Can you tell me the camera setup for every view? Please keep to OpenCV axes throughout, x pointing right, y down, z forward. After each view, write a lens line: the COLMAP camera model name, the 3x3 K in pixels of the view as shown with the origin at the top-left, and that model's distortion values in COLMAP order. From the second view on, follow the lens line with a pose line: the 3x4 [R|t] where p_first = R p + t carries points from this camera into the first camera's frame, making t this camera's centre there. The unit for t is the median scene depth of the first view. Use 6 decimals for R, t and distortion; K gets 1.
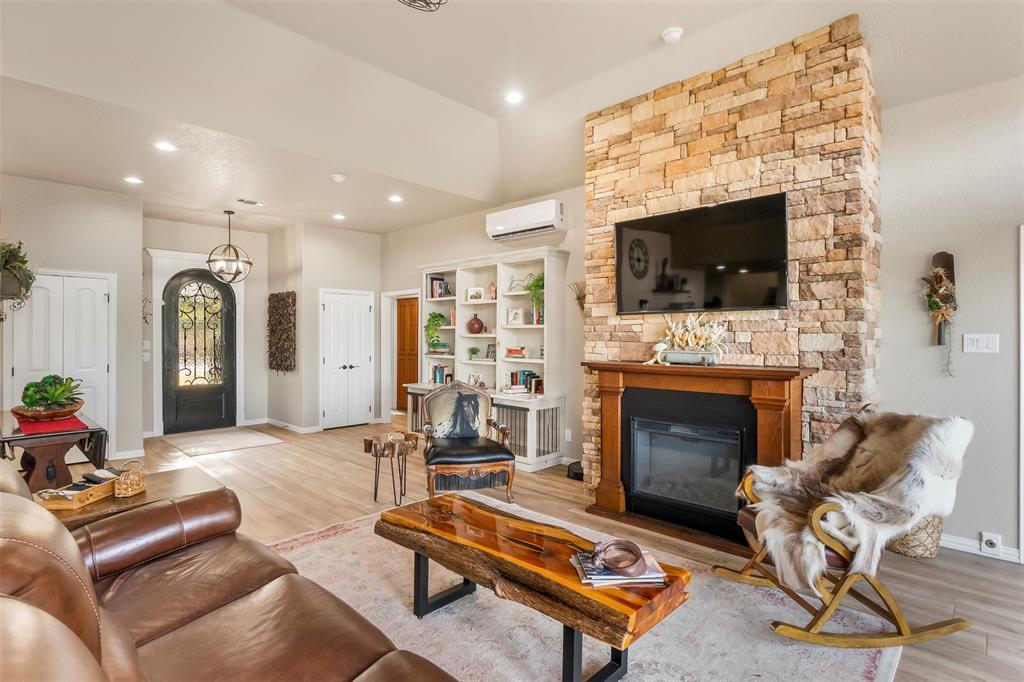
lens RADIAL K [[519.3, 0, 507.5], [0, 519.3, 337.3], [0, 0, 1]] dist [-0.004508, 0.000159]
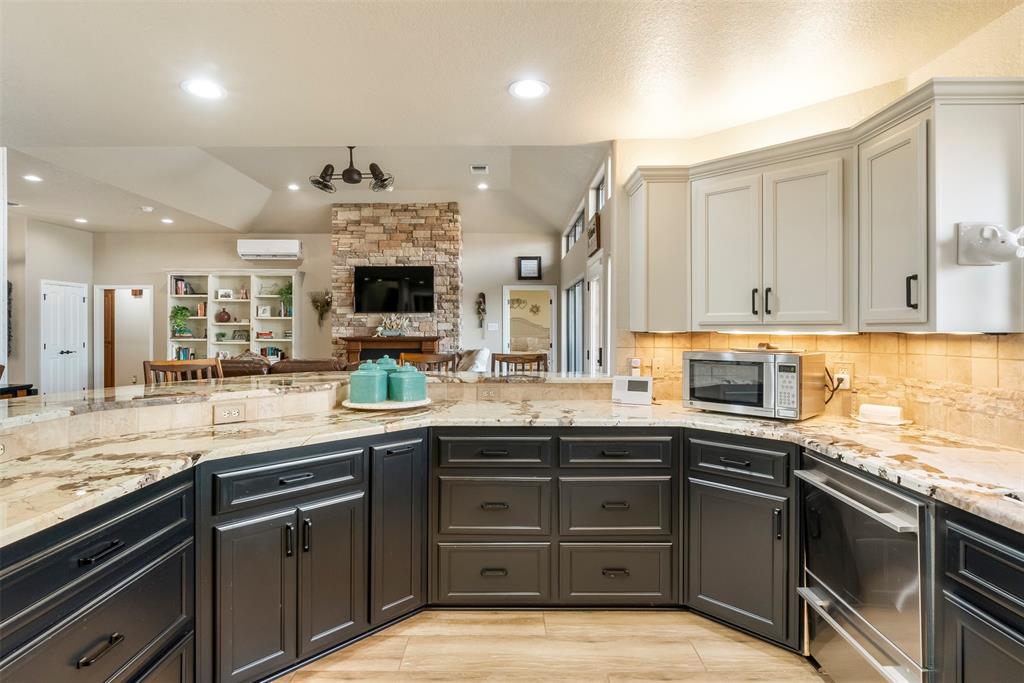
lens RADIAL K [[519.3, 0, 513.5], [0, 519.3, 334.6], [0, 0, 1]] dist [-0.004508, 0.000159]
pose [[0.723178, -0.004878, 0.690644, -0.742812], [0.000888, 0.999981, 0.006133, 0.027988], [-0.690661, -0.003822, 0.723168, -0.873658]]
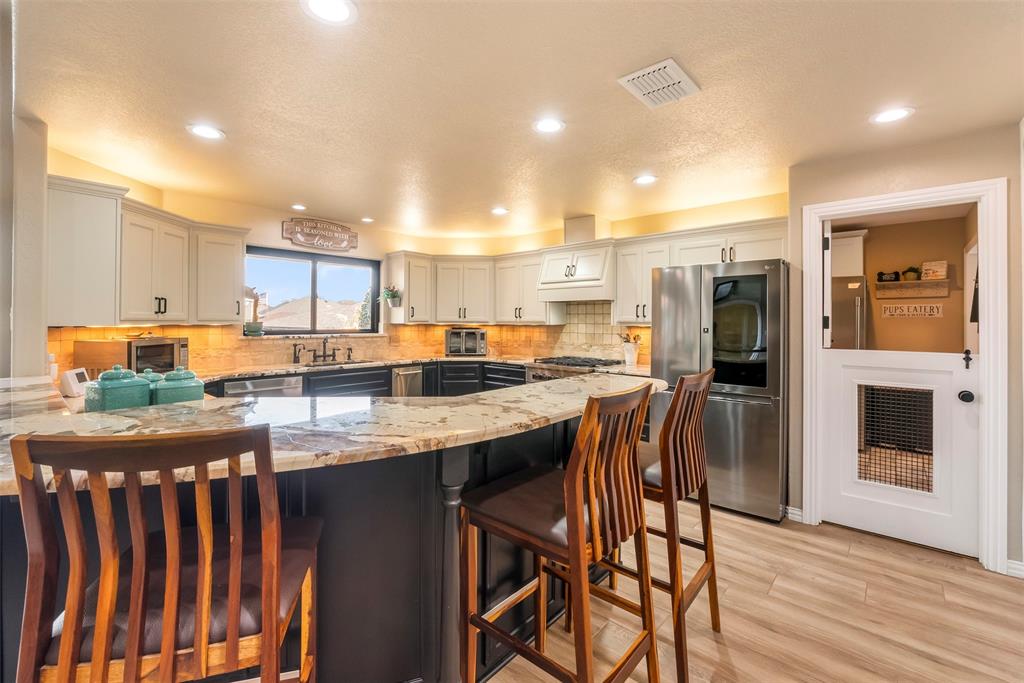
lens RADIAL K [[445.3, 0, 523.0], [0, 445.3, 319.1], [0, 0, 1]] dist [-0.002800, -0.000405]
pose [[-0.998205, -0.006163, -0.059578, -0.736015], [-0.006261, 0.999979, 0.001452, 0.013023], [0.059568, 0.001823, -0.998223, 0.179801]]
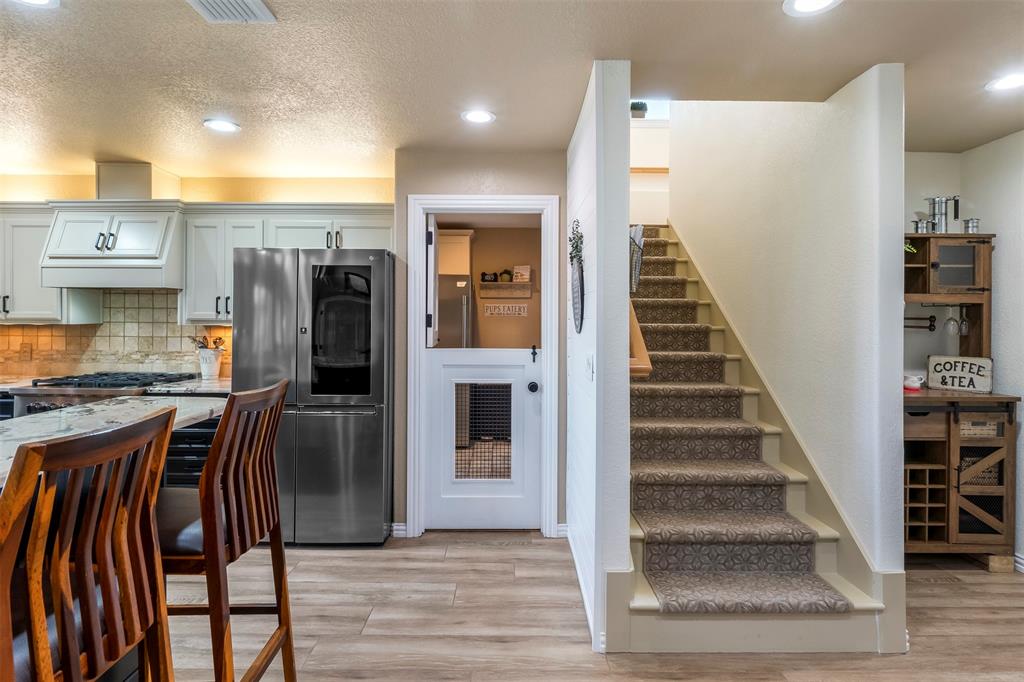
lens RADIAL K [[548.2, 0, 510.7], [0, 548.2, 321.7], [0, 0, 1]] dist [0.003728, -0.000034]
pose [[-0.707062, -0.005159, -0.707133, -0.753968], [-0.011370, 0.999927, 0.004074, 0.012960], [0.707060, 0.010920, -0.707069, 0.177679]]
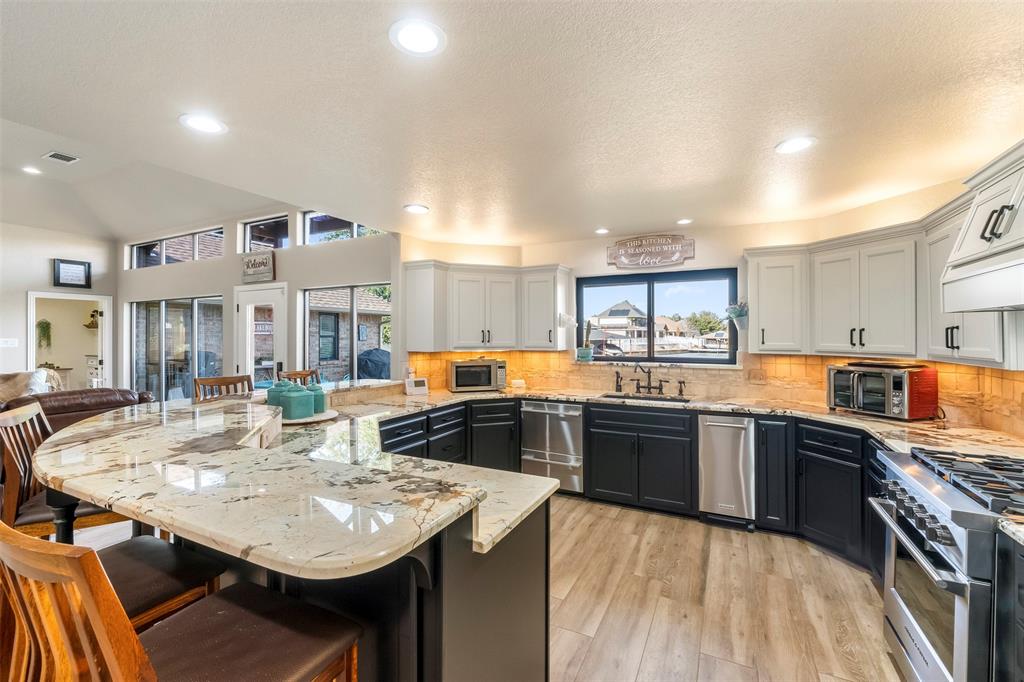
lens RADIAL K [[445.3, 0, 507.0], [0, 445.3, 332.8], [0, 0, 1]] dist [-0.002800, -0.000405]
pose [[-0.291838, 0.006821, 0.956443, -1.171869], [0.004739, 0.999973, -0.005685, -0.007628], [-0.956456, 0.002874, -0.291863, -0.383943]]
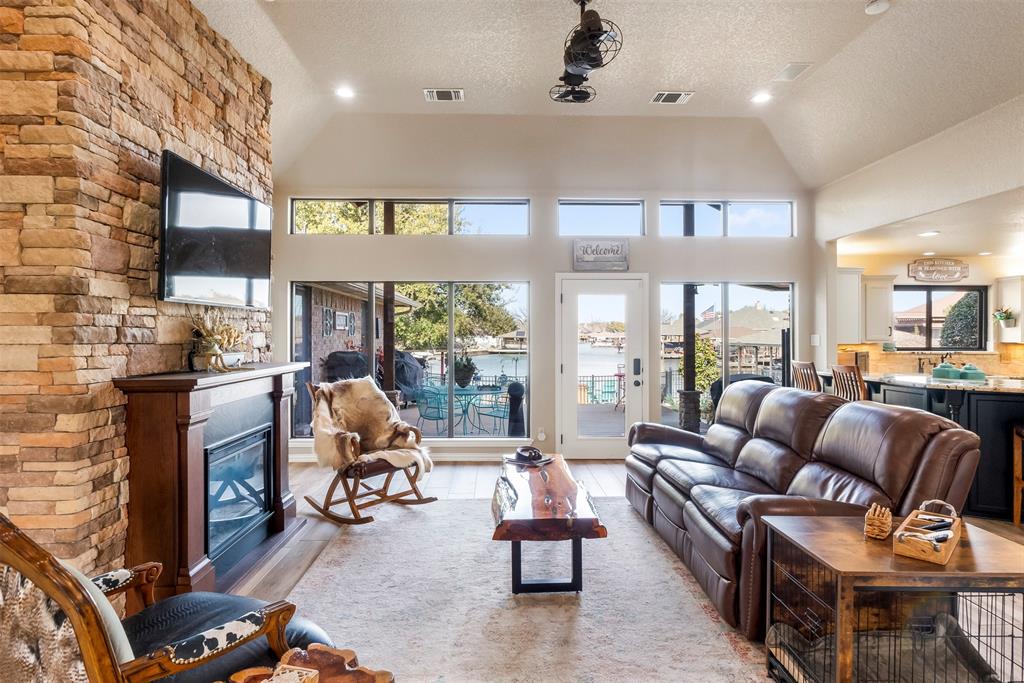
lens RADIAL K [[575.2, 0, 512.0], [0, 575.2, 333.2], [0, 0, 1]] dist [0.001637, 0.000806]
pose [[-0.720084, 0.001848, 0.693885, -0.578149], [0.002581, 0.999997, 0.000014, -0.002766], [-0.693882, 0.001801, -0.720086, 1.251033]]
